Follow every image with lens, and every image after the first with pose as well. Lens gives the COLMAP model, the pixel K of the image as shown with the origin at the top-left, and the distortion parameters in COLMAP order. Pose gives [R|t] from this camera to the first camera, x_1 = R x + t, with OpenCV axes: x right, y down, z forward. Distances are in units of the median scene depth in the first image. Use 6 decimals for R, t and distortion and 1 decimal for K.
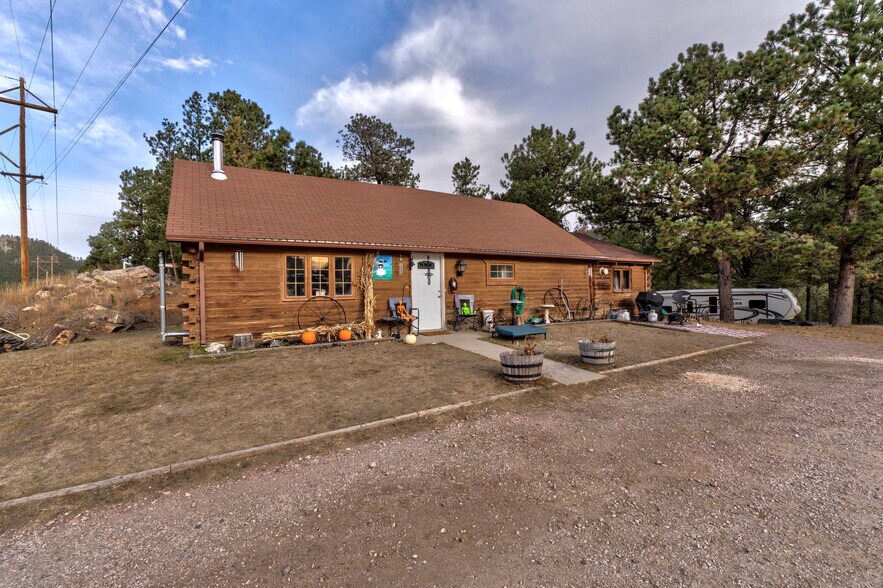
lens RADIAL K [[380.7, 0, 441.5], [0, 380.7, 294.0], [0, 0, 1]] dist [0.002310, -0.000491]
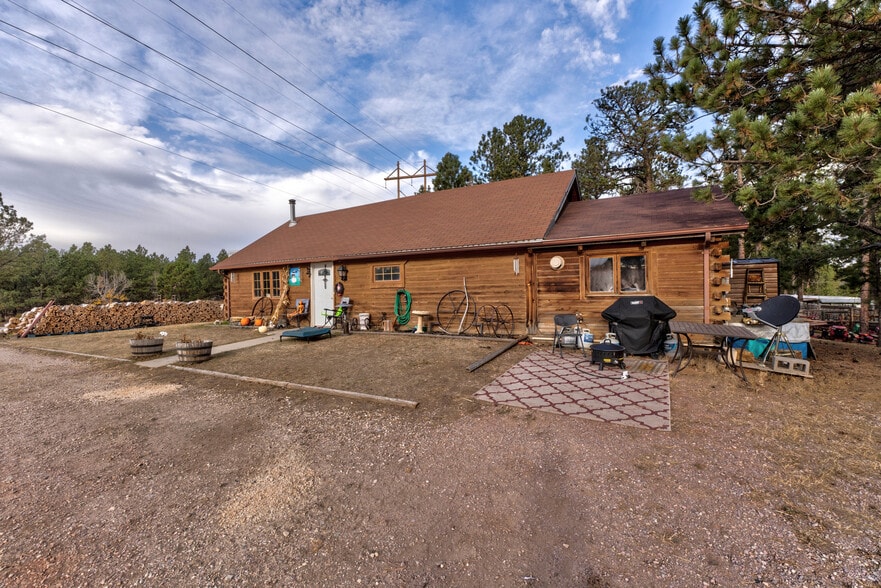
lens RADIAL K [[379.8, 0, 440.5], [0, 379.8, 294.0], [0, 0, 1]] dist [0.002310, -0.000491]
pose [[0.484092, 0.014817, -0.874892, 1.072902], [0.003474, 0.999816, 0.018855, -0.026104], [0.875010, -0.012167, 0.483952, 0.663262]]
